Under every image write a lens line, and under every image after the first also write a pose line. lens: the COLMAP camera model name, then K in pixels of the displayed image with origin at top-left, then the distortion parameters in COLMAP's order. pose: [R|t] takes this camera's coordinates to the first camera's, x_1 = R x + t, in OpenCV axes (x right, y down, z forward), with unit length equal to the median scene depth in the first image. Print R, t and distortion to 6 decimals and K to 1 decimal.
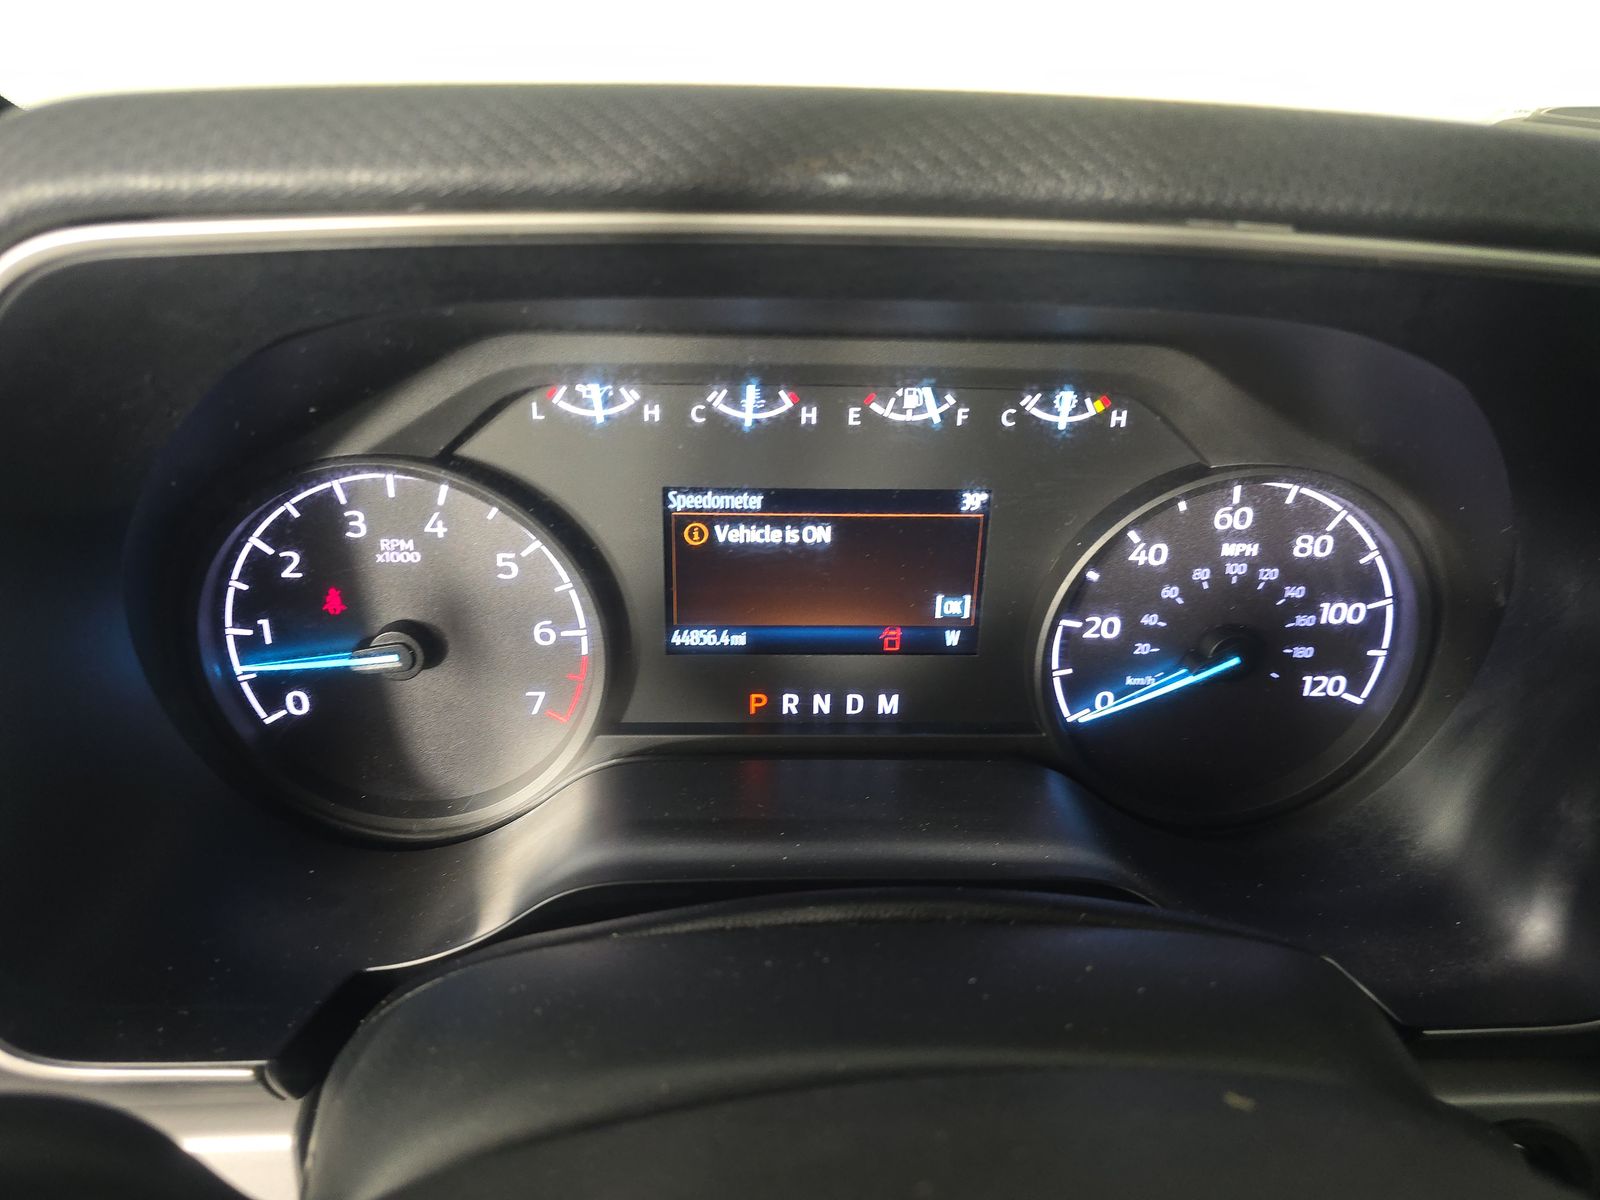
lens RADIAL K [[1090.5, 0, 790.5], [0, 1090.5, 604.0], [0, 0, 1]] dist [0.041032, -0.038864]
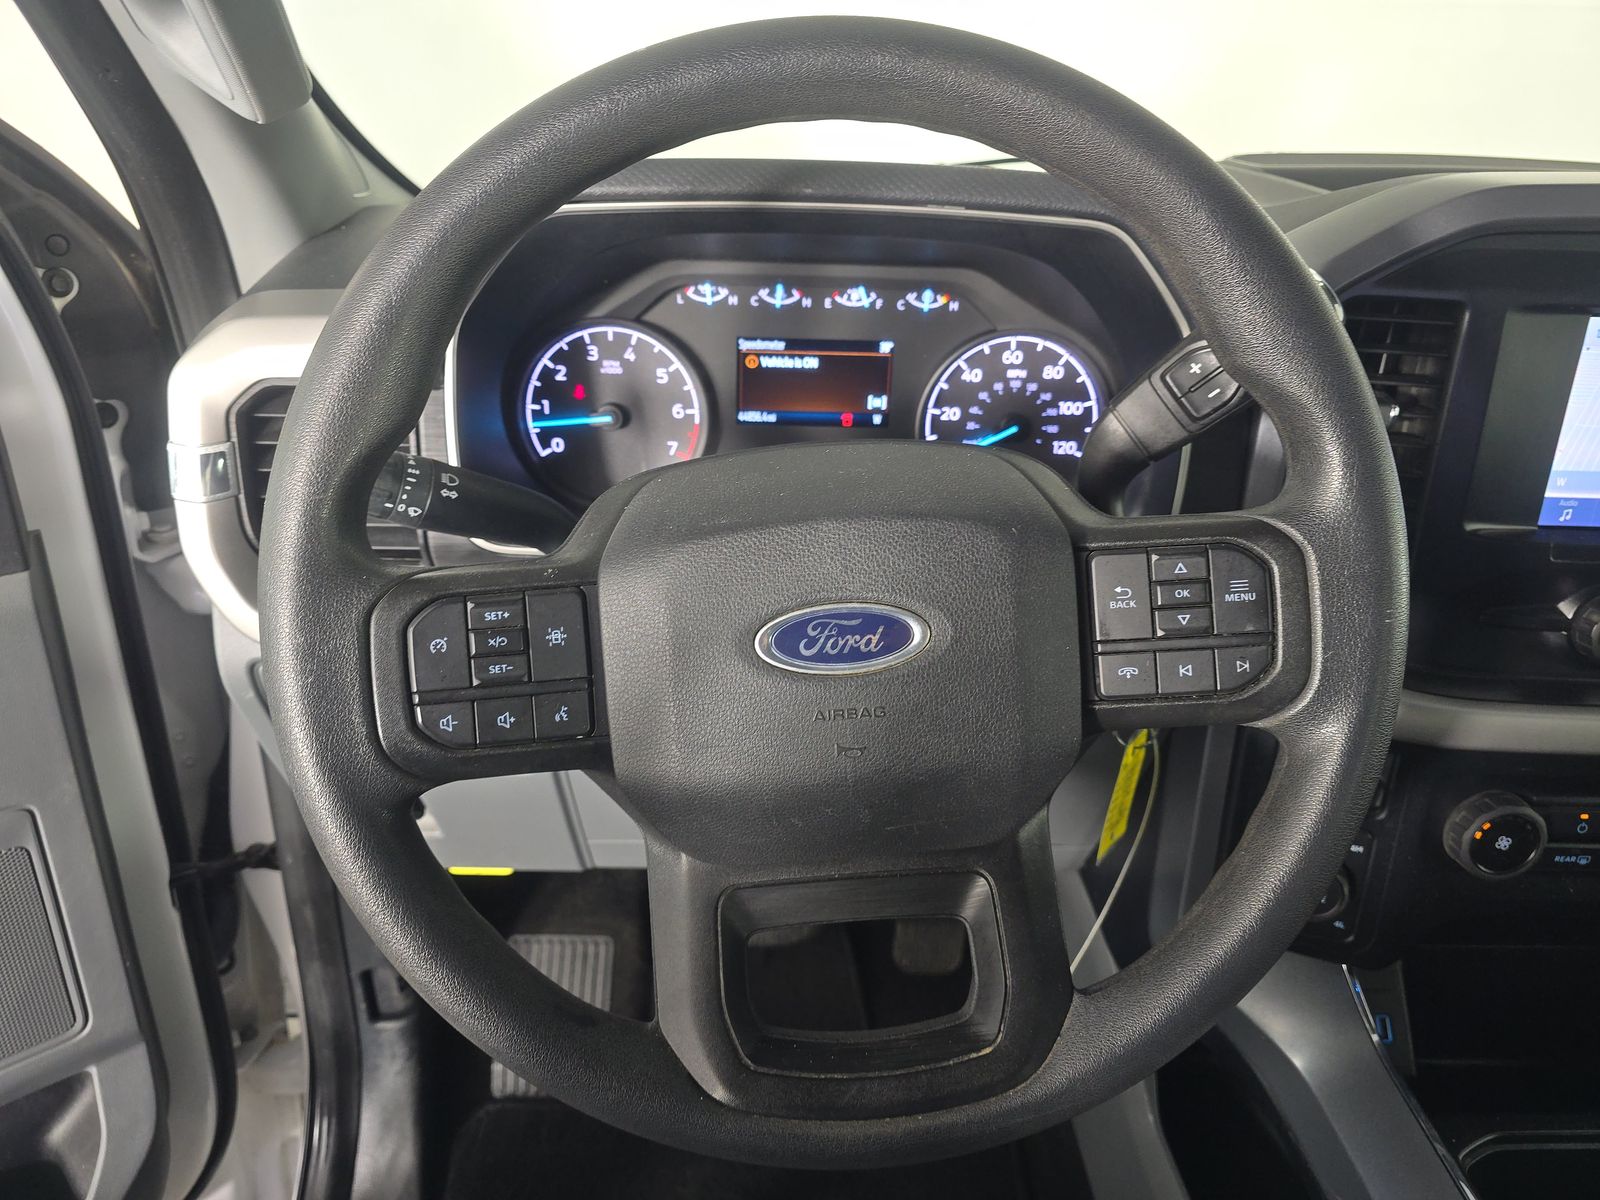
lens RADIAL K [[1090.5, 0, 780.0], [0, 1090.5, 616.8], [0, 0, 1]] dist [0.041032, -0.038864]
pose [[0.999132, 0.019696, -0.036709, 0.053072], [-0.019757, 0.999804, -0.001317, 0.426158], [0.036675, 0.002041, 0.999325, -1.085407]]
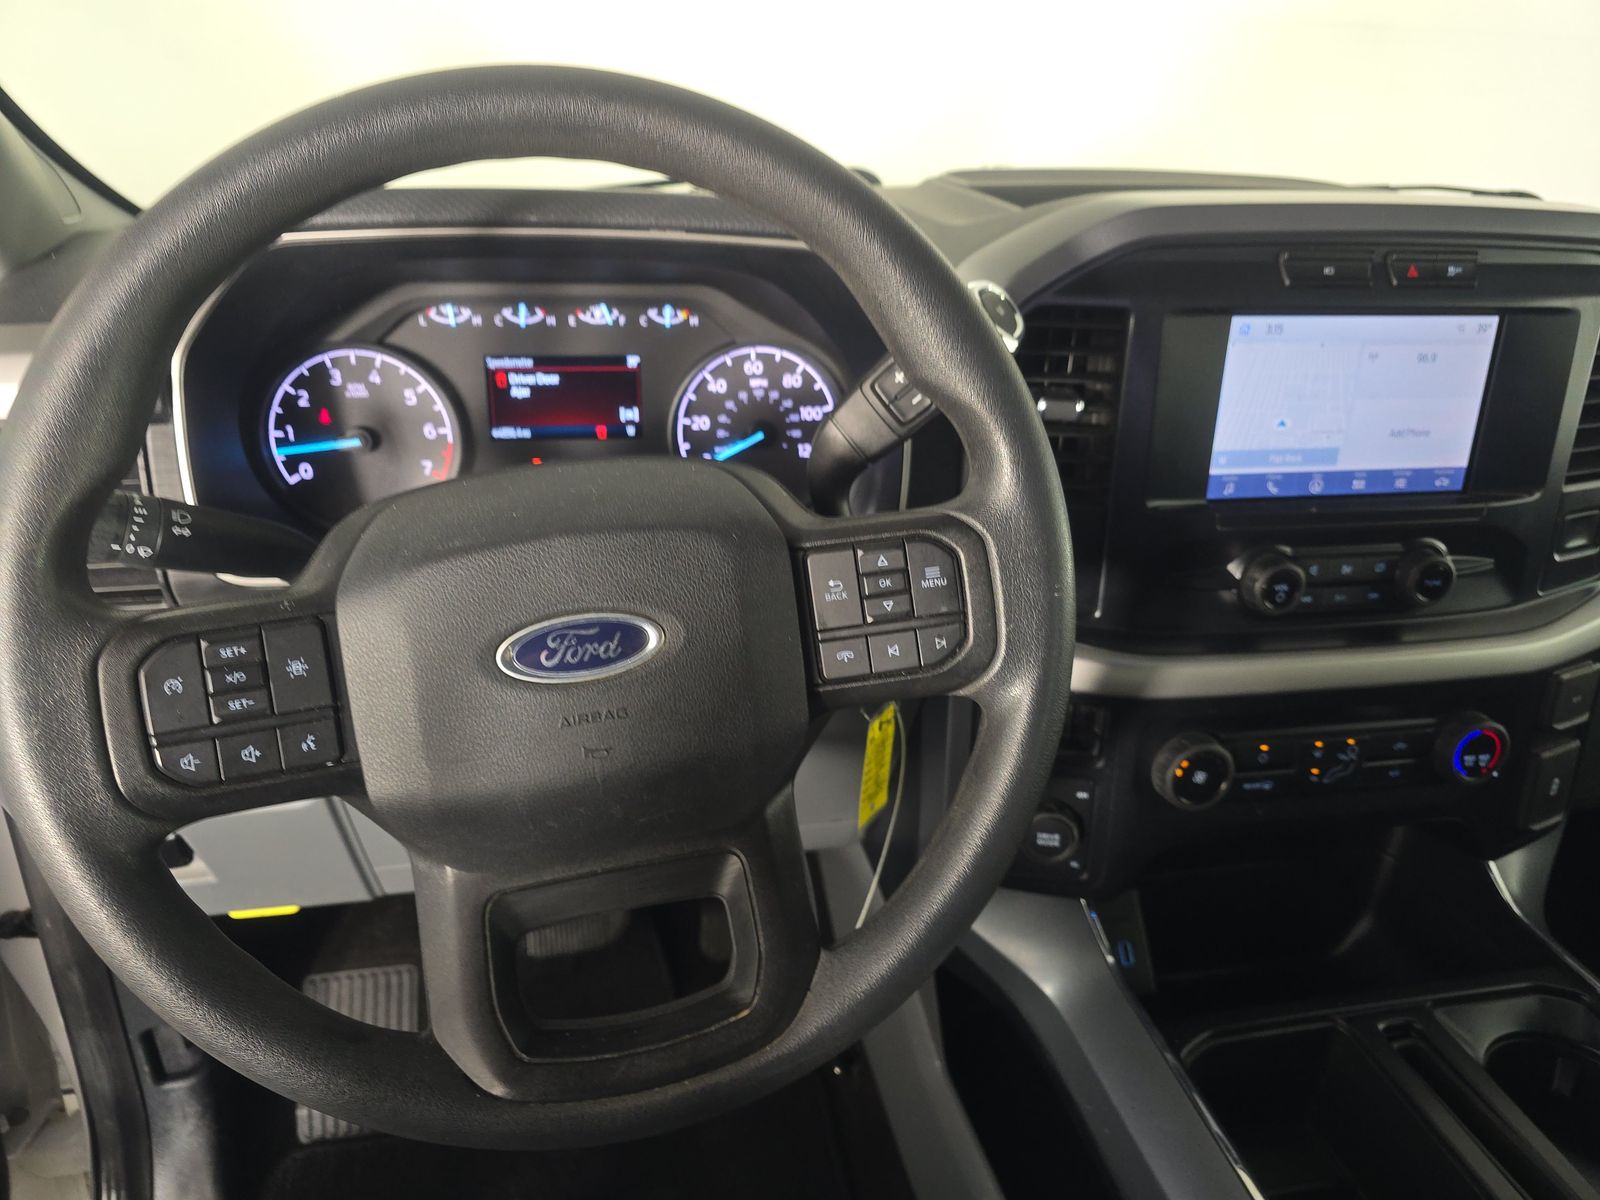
lens RADIAL K [[1090.5, 0, 772.2], [0, 1090.5, 618.8], [0, 0, 1]] dist [0.041032, -0.038864]
pose [[0.990002, -0.055169, 0.129818, 0.132425], [0.055163, 0.998471, 0.003641, 0.421576], [-0.129820, 0.003557, 0.991531, -1.178818]]
